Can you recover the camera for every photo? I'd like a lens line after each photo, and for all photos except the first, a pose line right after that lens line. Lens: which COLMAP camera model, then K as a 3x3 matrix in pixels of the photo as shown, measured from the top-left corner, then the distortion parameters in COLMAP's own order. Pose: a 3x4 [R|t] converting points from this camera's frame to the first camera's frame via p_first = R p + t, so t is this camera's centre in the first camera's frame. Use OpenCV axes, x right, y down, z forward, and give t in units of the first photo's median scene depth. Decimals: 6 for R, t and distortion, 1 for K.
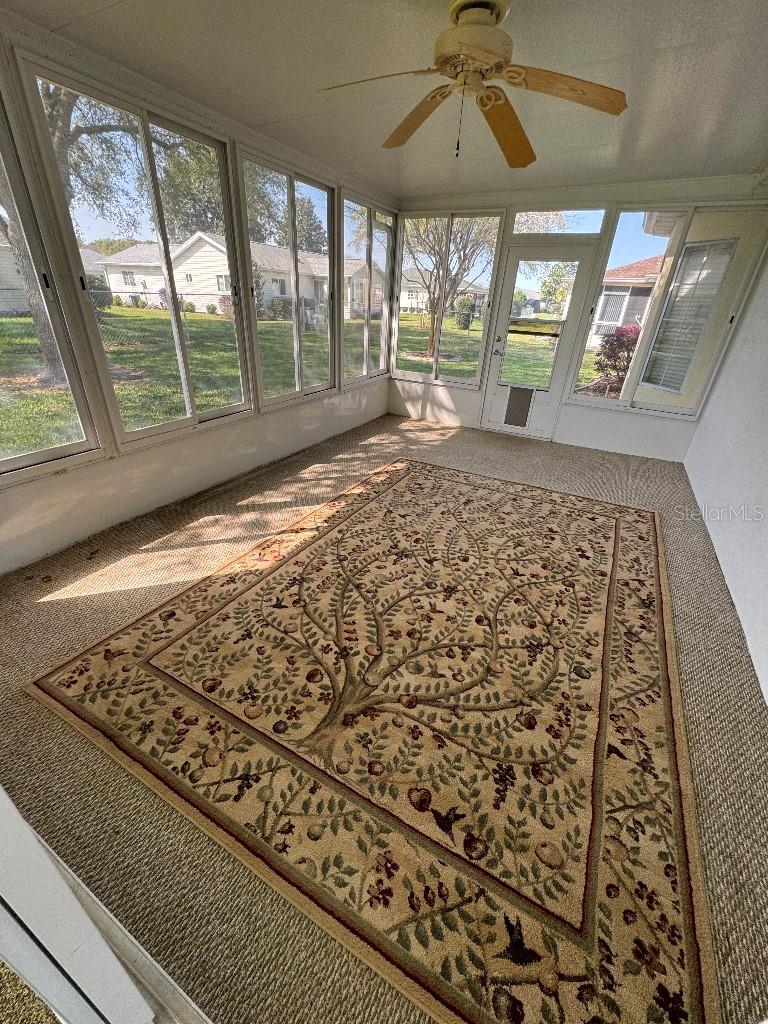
lens RADIAL K [[408.3, 0, 386.5], [0, 408.3, 509.4], [0, 0, 1]] dist [-0.003178, -0.000457]
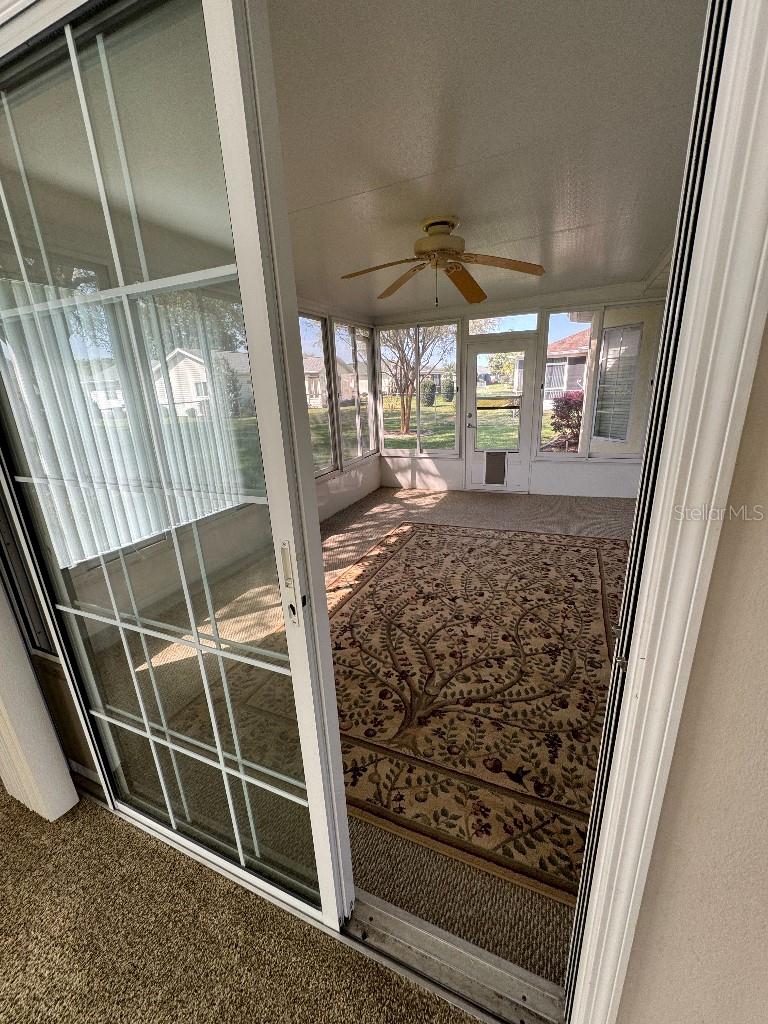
lens RADIAL K [[408.3, 0, 386.5], [0, 408.3, 509.4], [0, 0, 1]] dist [-0.003178, -0.000457]
pose [[0.991735, -0.115541, 0.055792, -0.135845], [0.123626, 0.976865, -0.174502, 0.060755], [-0.034339, 0.179957, 0.983075, -0.235178]]
